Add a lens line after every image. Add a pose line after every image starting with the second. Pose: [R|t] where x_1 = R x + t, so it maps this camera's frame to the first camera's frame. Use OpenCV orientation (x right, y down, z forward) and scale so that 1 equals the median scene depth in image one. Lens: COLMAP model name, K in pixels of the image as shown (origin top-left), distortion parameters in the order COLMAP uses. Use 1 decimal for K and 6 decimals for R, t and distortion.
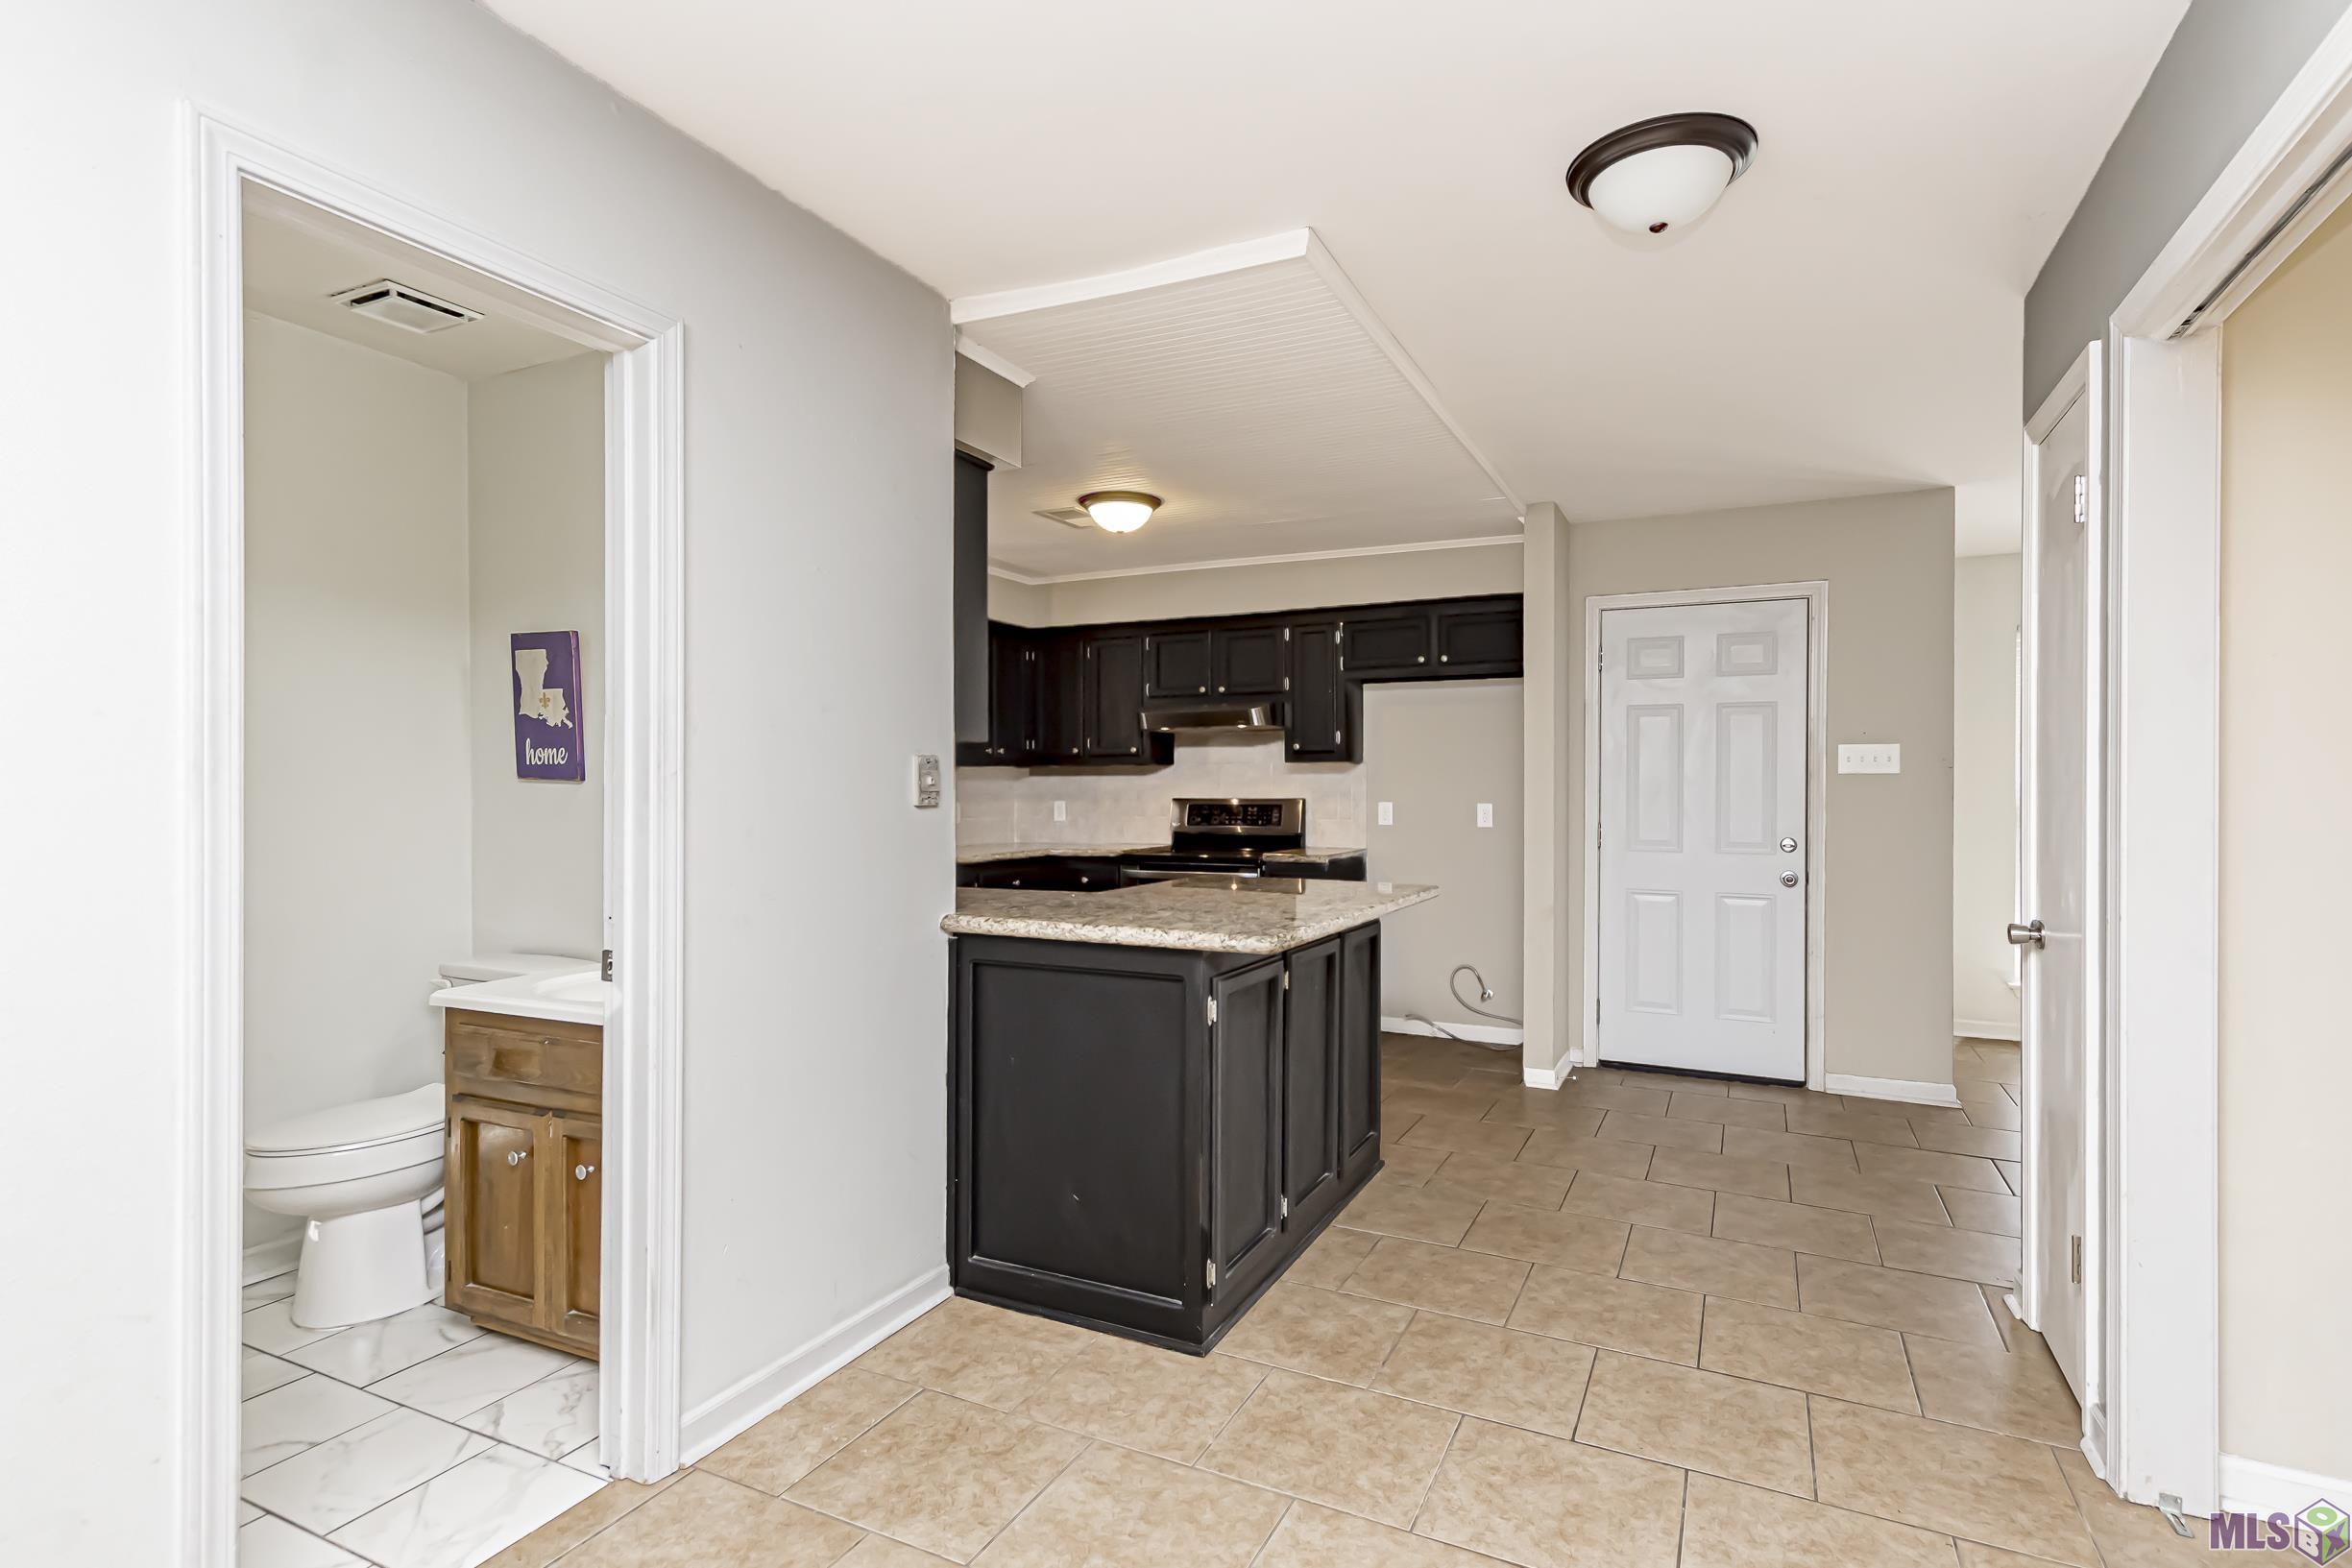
lens RADIAL K [[1149.9, 0, 1176.0], [0, 1149.9, 784.0], [0, 0, 1]] dist [0.002323, 0.000189]
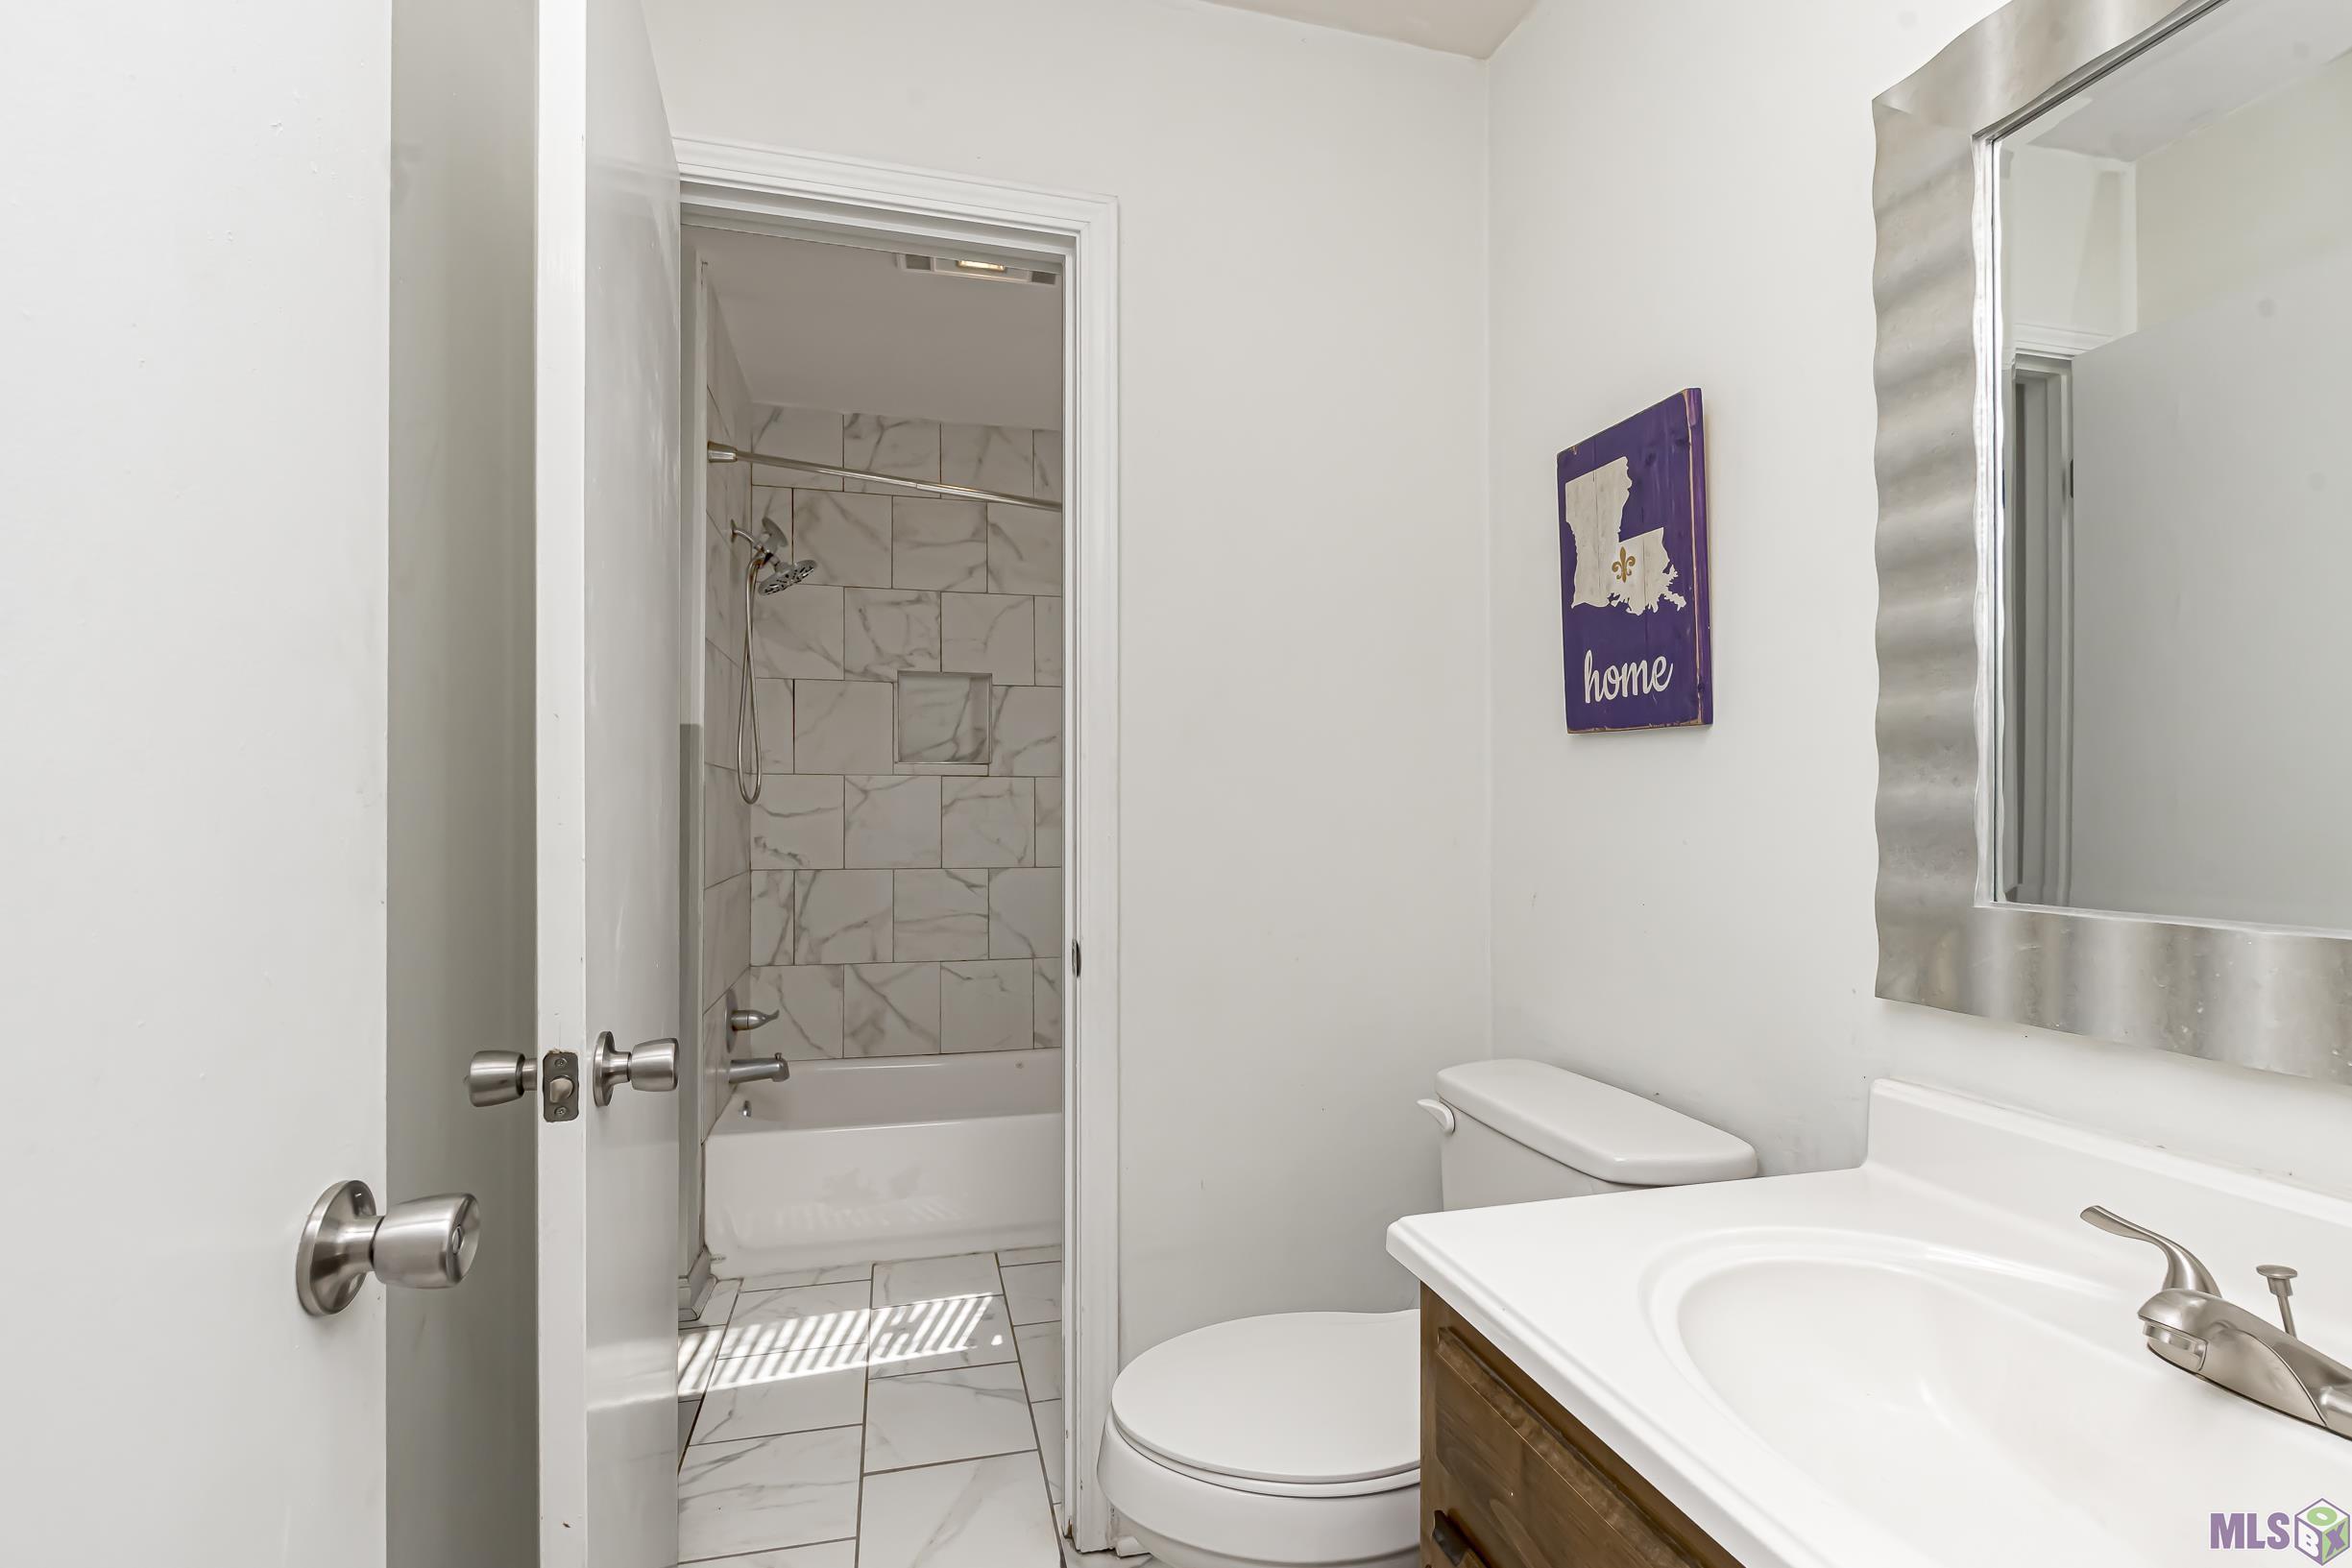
lens RADIAL K [[1013.4, 0, 1176.0], [0, 1013.4, 784.0], [0, 0, 1]] dist [0.004229, 0.000272]
pose [[0.656588, -0.013186, -0.754134, -0.349830], [-0.009093, 0.999636, -0.025395, 0.032993], [0.754195, 0.023531, 0.656229, 0.576889]]
